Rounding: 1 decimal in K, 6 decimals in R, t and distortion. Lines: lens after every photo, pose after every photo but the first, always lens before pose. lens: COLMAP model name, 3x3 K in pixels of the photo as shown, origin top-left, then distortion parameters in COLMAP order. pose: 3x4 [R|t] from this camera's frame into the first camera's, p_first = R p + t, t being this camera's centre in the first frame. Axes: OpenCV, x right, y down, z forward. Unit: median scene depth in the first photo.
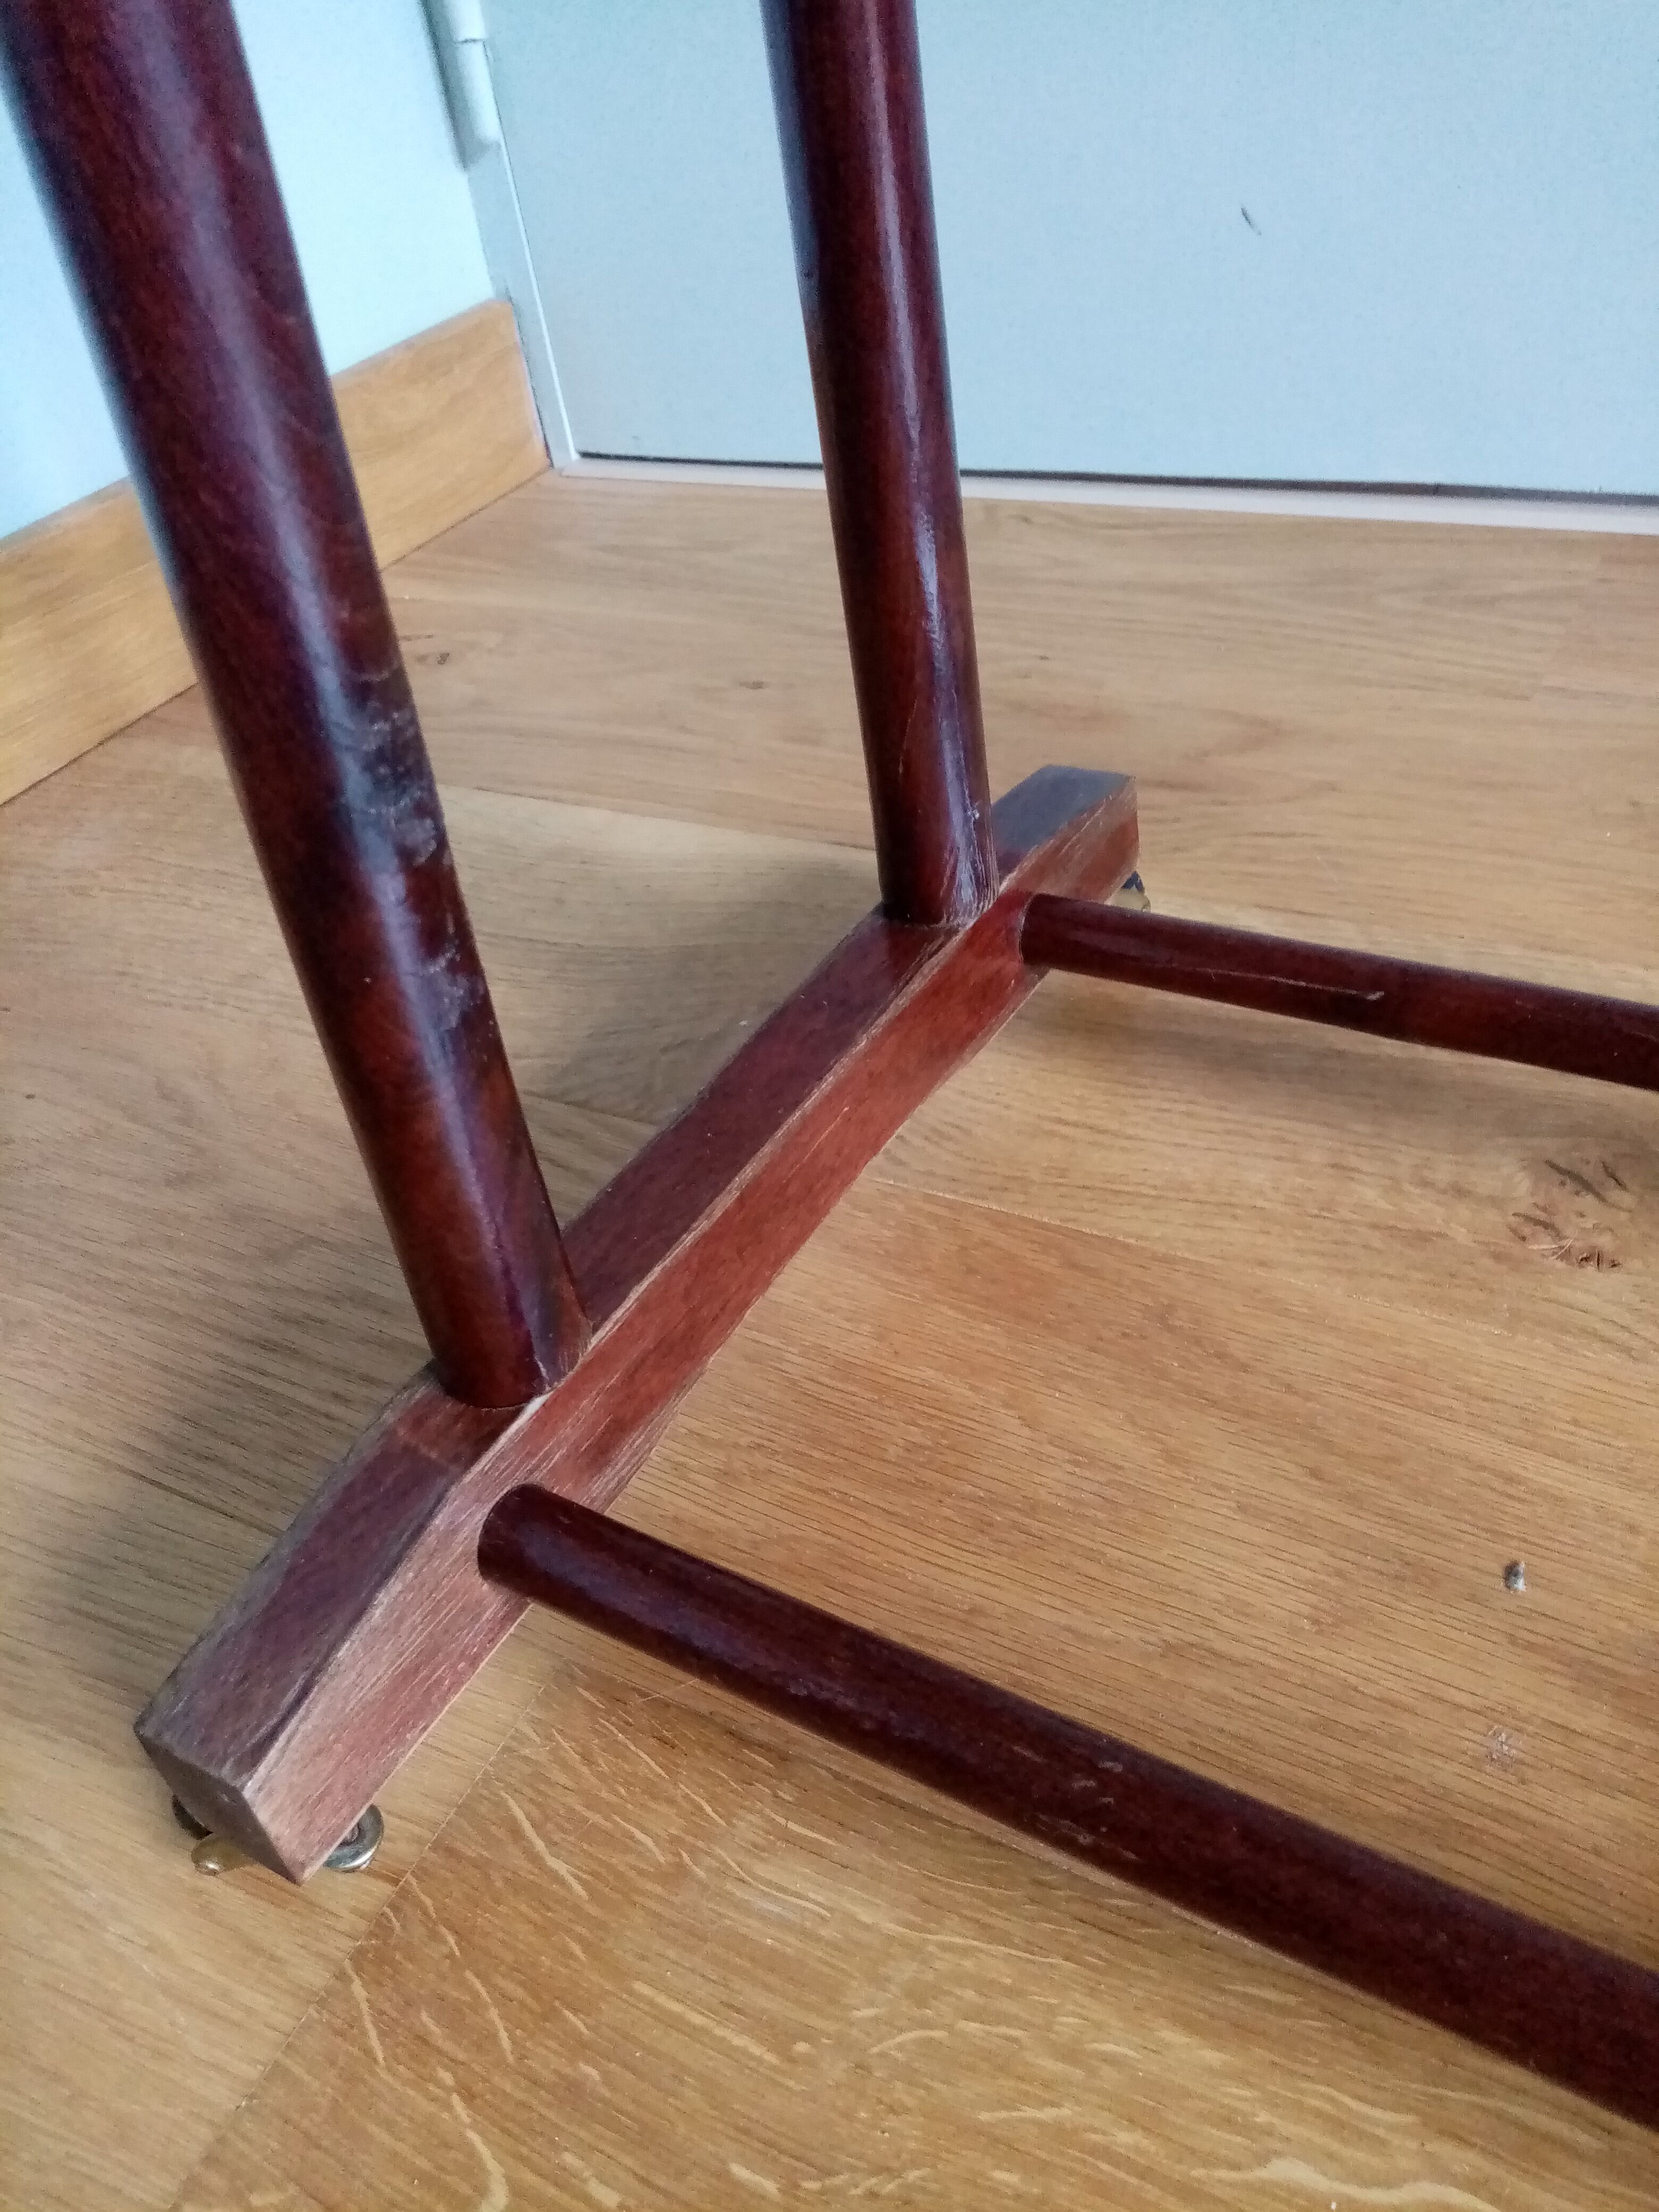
lens RADIAL K [[1802.8, 0, 853.2], [0, 1802.8, 1090.5], [0, 0, 1]] dist [0.006218, 0.015798]
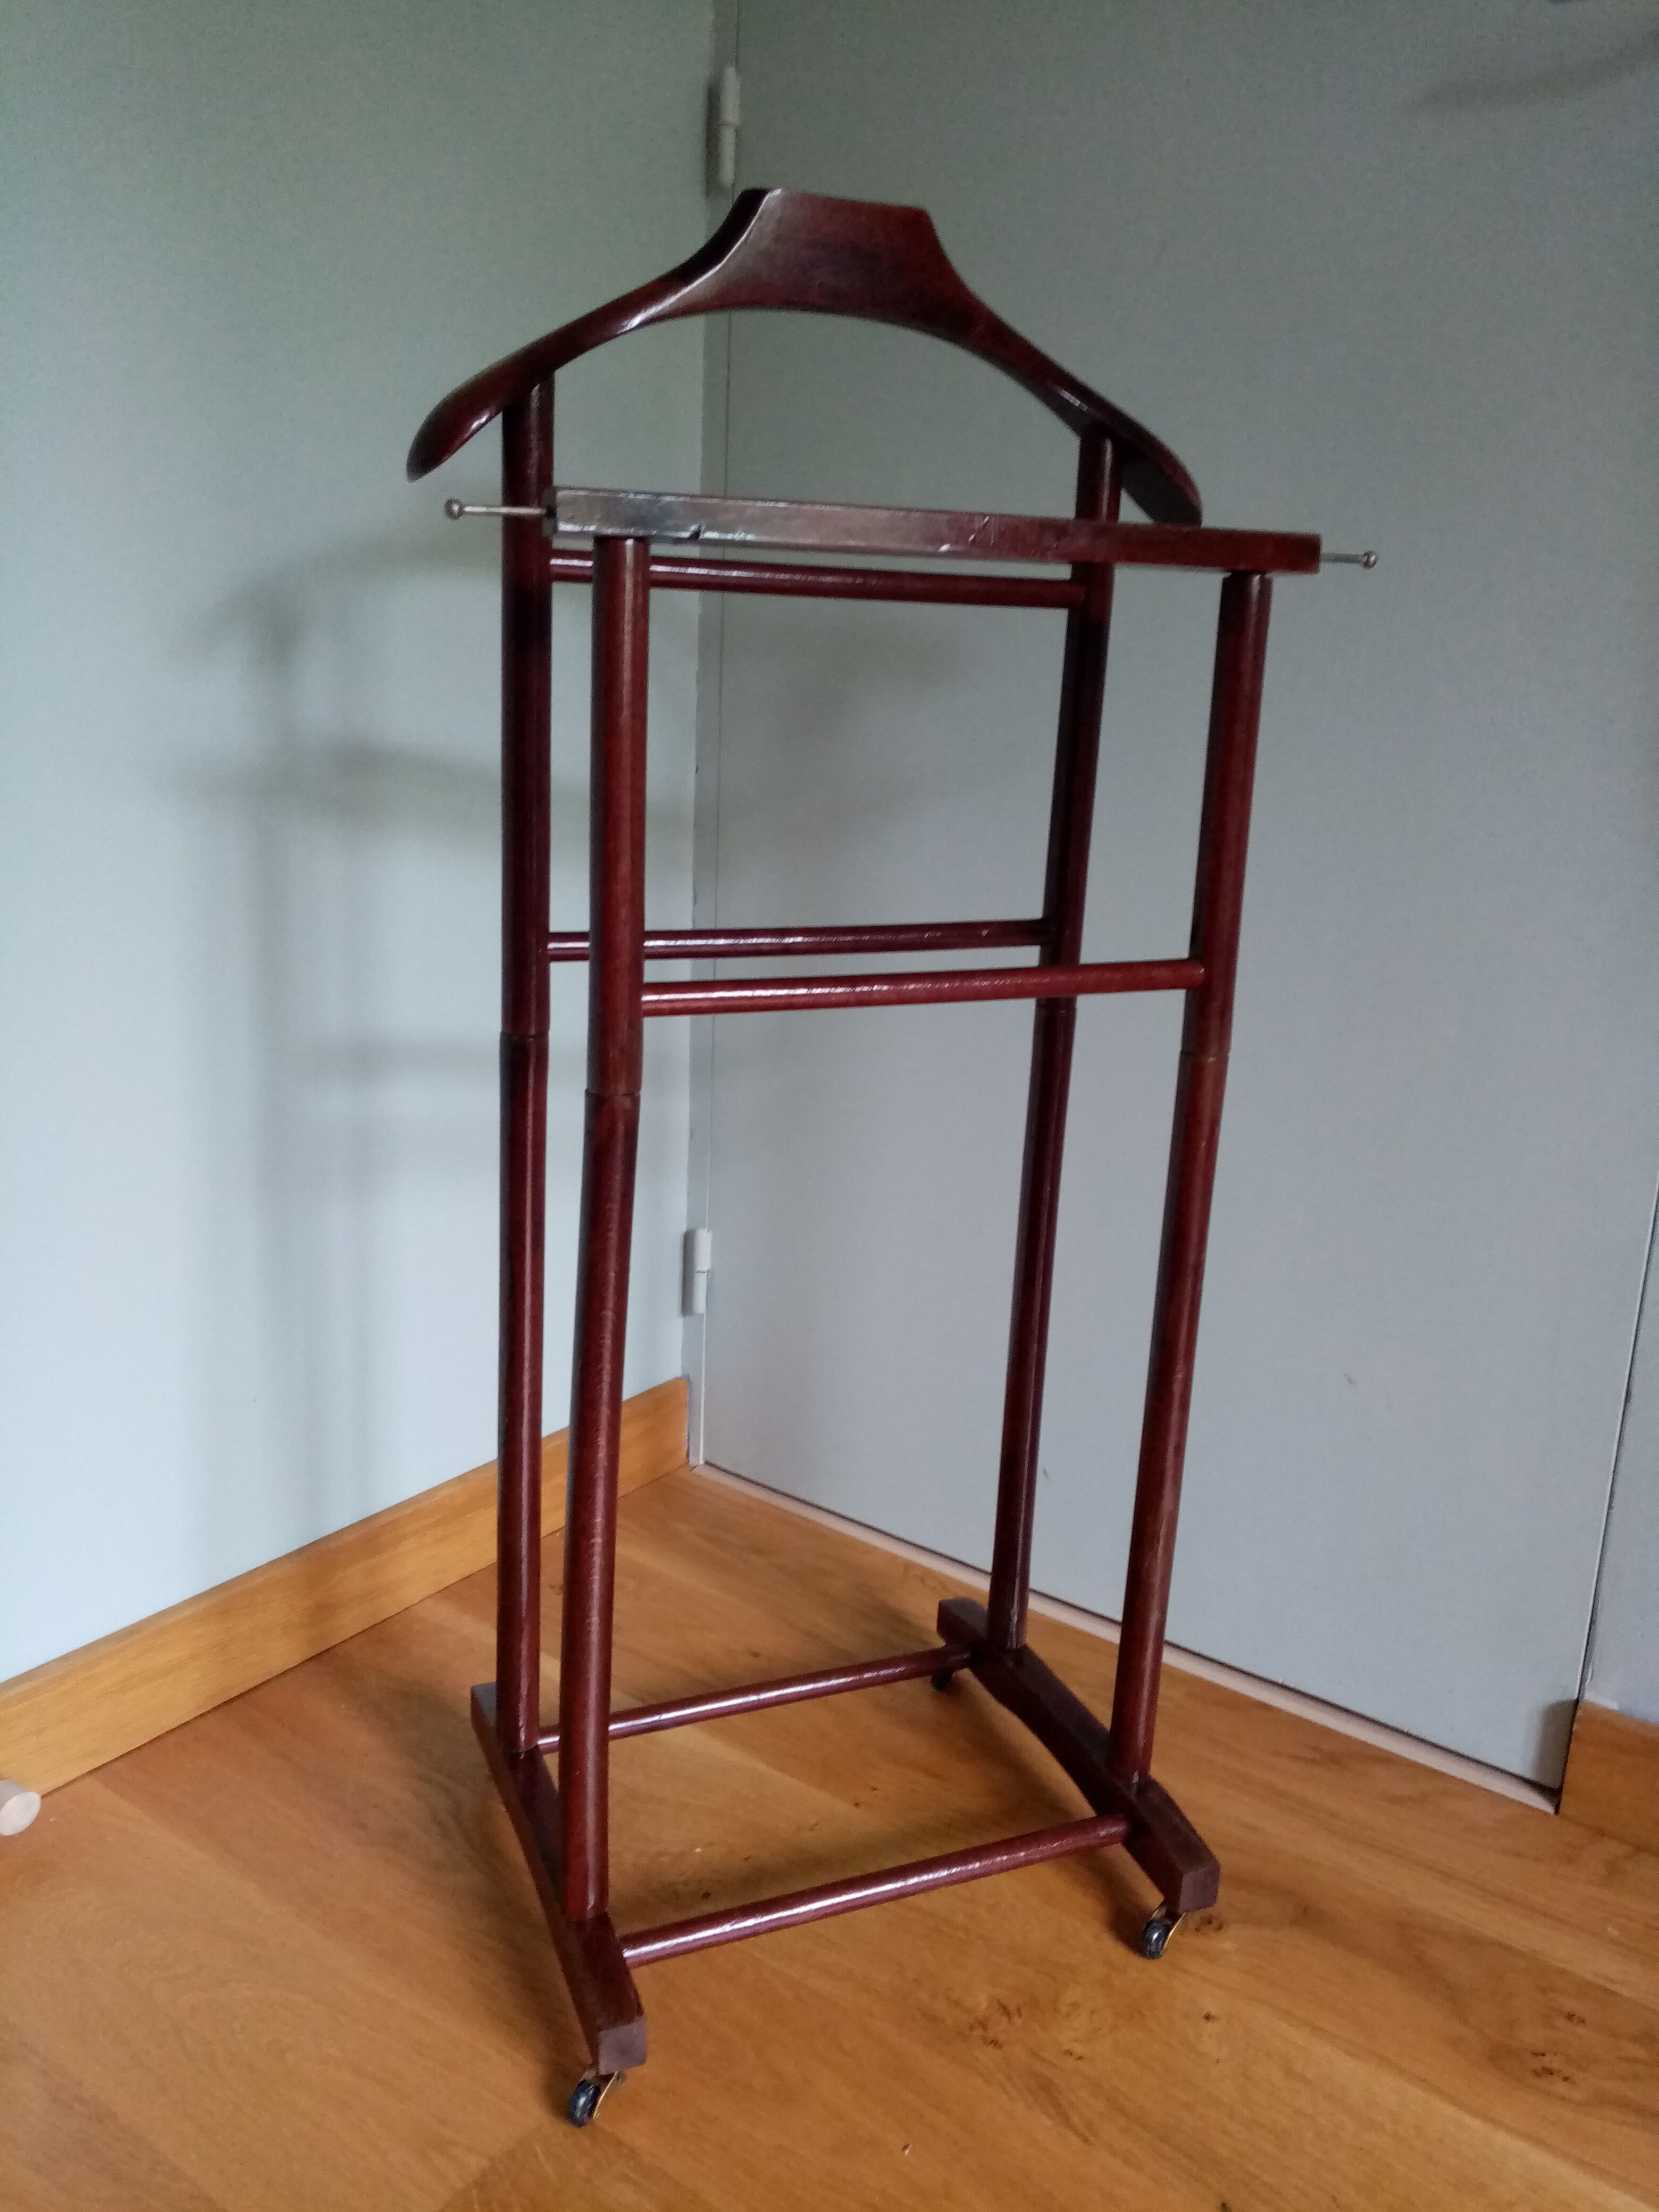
lens RADIAL K [[1802.8, 0, 834.8], [0, 1802.8, 1100.3], [0, 0, 1]] dist [0.006218, 0.015798]
pose [[0.974869, 0.200933, -0.096211, 0.103391], [-0.222425, 0.902236, -0.369455, -0.066915], [0.012570, 0.381570, 0.924254, -1.099560]]
